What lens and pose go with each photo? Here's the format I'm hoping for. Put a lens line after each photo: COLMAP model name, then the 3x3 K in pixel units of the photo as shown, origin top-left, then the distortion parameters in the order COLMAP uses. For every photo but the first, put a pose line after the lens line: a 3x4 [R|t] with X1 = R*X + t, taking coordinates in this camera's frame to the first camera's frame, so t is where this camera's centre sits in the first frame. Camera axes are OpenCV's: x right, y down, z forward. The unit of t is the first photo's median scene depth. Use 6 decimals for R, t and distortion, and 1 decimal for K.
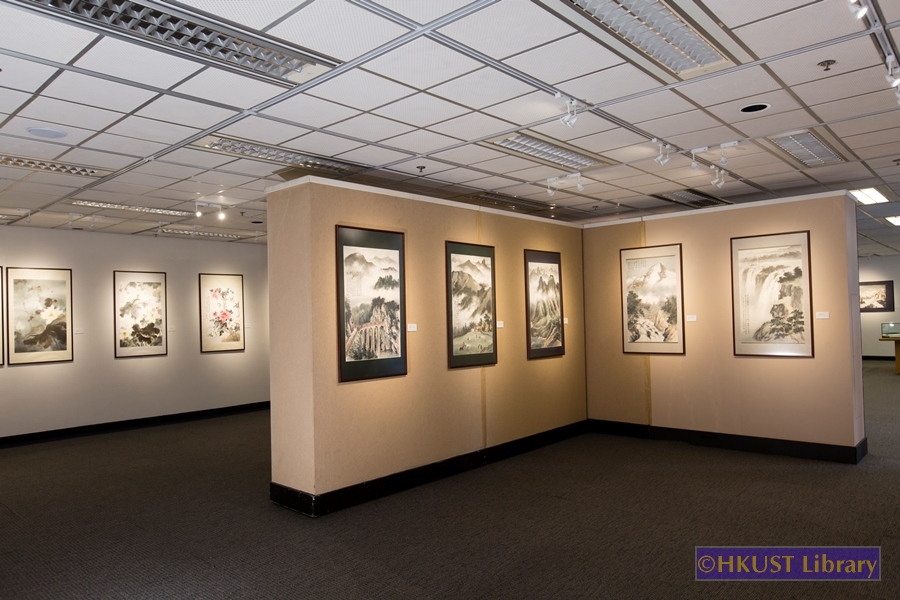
lens RADIAL K [[603.6, 0, 449.6], [0, 603.6, 300.4], [0, 0, 1]] dist [-0.032559, 0.015426]
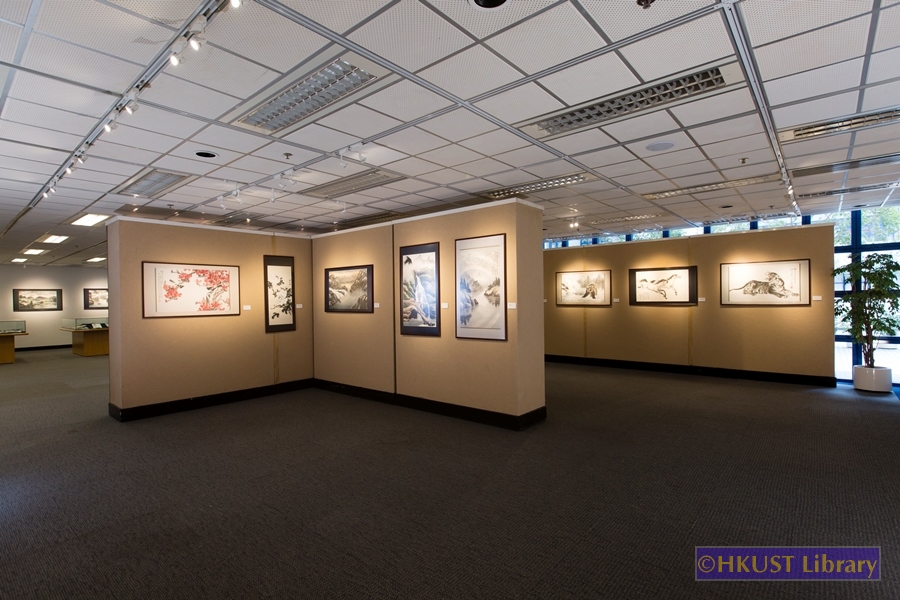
lens RADIAL K [[440.3, 0, 453.1], [0, 440.3, 300.0], [0, 0, 1]] dist [-0.002950, 0.000406]
pose [[-0.069431, 0.019153, 0.997403, -0.734781], [-0.002617, 0.999809, -0.019382, 0.036575], [-0.997583, -0.003956, -0.069367, 0.661450]]
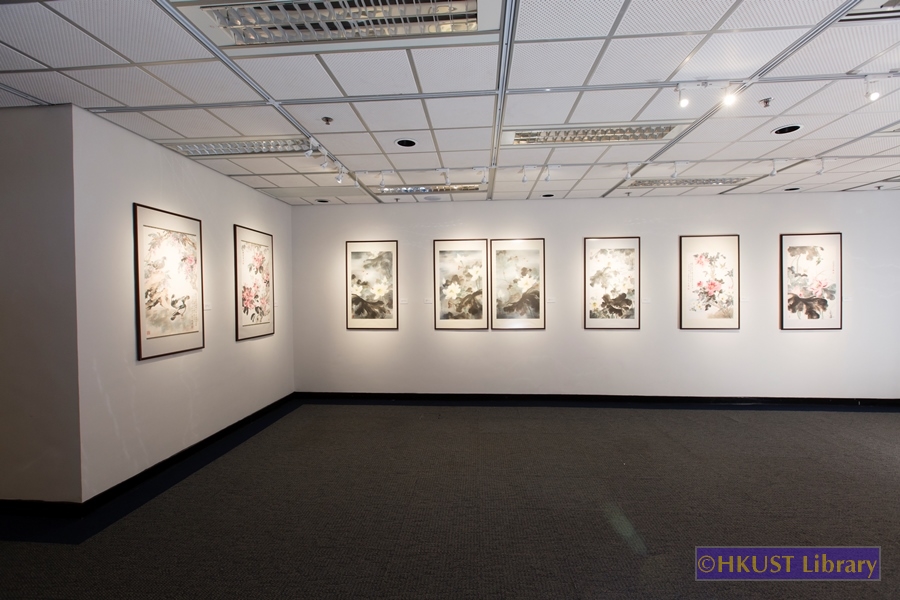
lens RADIAL K [[399.8, 0, 441.0], [0, 399.8, 302.8], [0, 0, 1]] dist [-0.001087, -0.001174]
pose [[0.622829, 0.036120, -0.781524, -0.196042], [0.009067, 0.998533, 0.053375, 0.016988], [0.782305, -0.040330, 0.621588, 0.408032]]
